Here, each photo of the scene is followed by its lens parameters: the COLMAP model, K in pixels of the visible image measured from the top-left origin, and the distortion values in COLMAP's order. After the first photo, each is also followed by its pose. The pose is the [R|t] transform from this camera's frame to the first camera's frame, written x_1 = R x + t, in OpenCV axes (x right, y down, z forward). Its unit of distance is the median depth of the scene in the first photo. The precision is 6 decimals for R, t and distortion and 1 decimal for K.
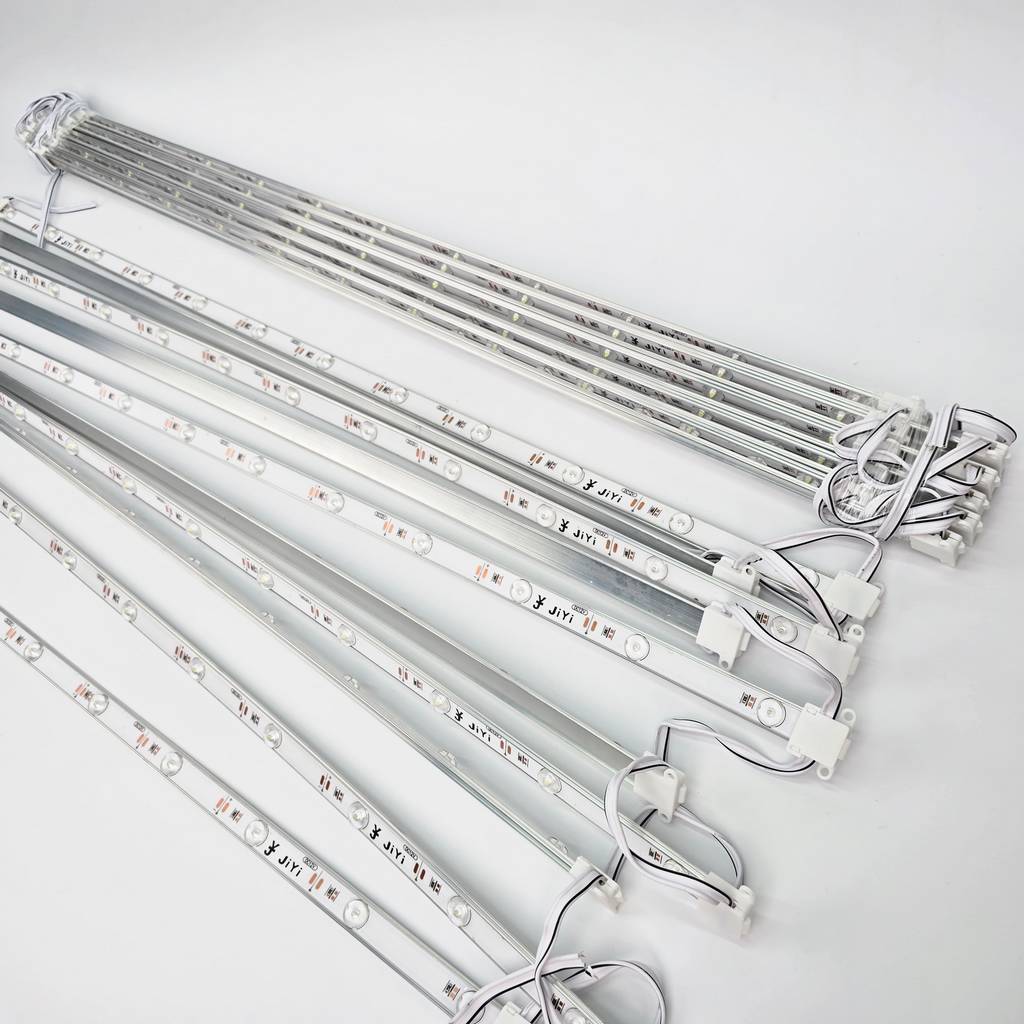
lens RADIAL K [[793.6, 0, 512.7], [0, 793.6, 481.1], [0, 0, 1]] dist [0.087731, -0.134861]
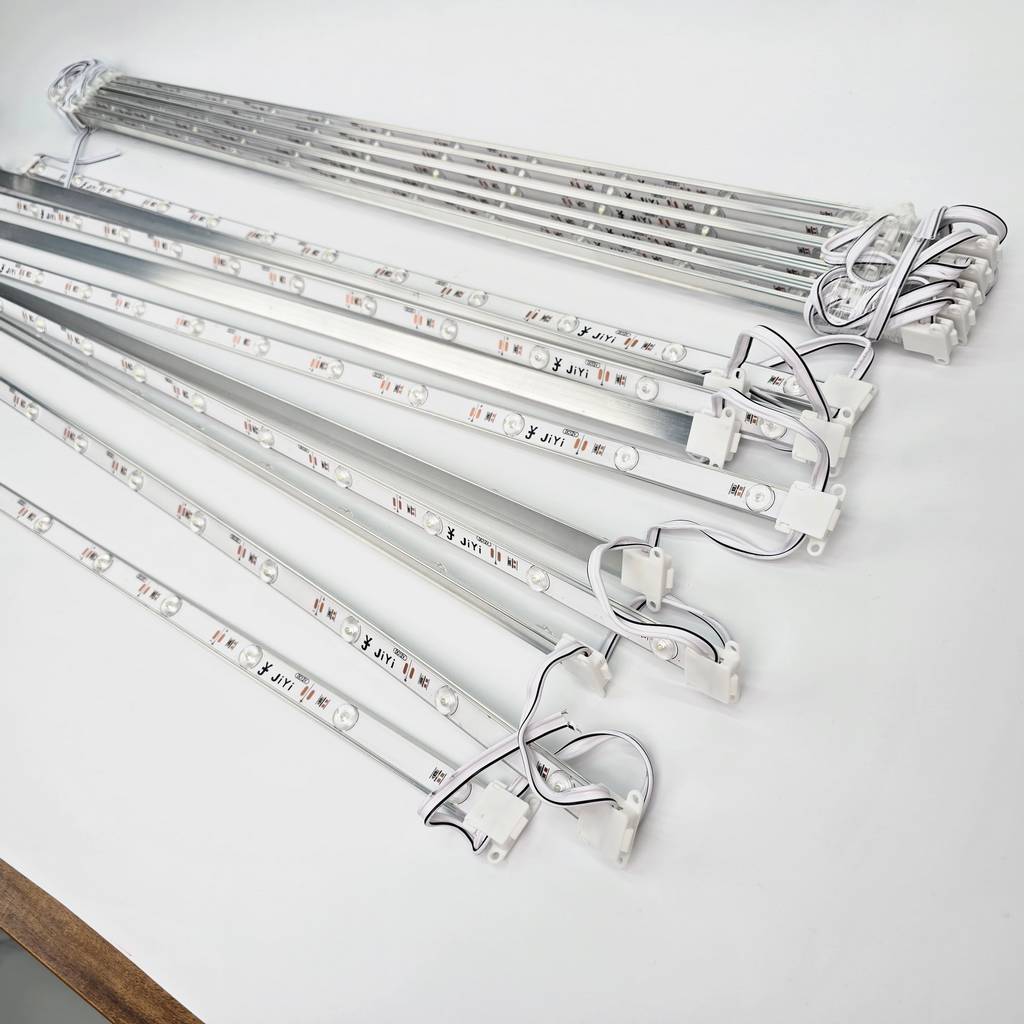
lens RADIAL K [[793.6, 0, 512.7], [0, 793.6, 481.1], [0, 0, 1]] dist [0.087731, -0.134861]
pose [[0.999140, -0.013322, -0.039272, 0.050213], [0.011185, 0.998471, -0.054134, 0.280051], [0.039933, 0.053648, 0.997761, 0.005546]]
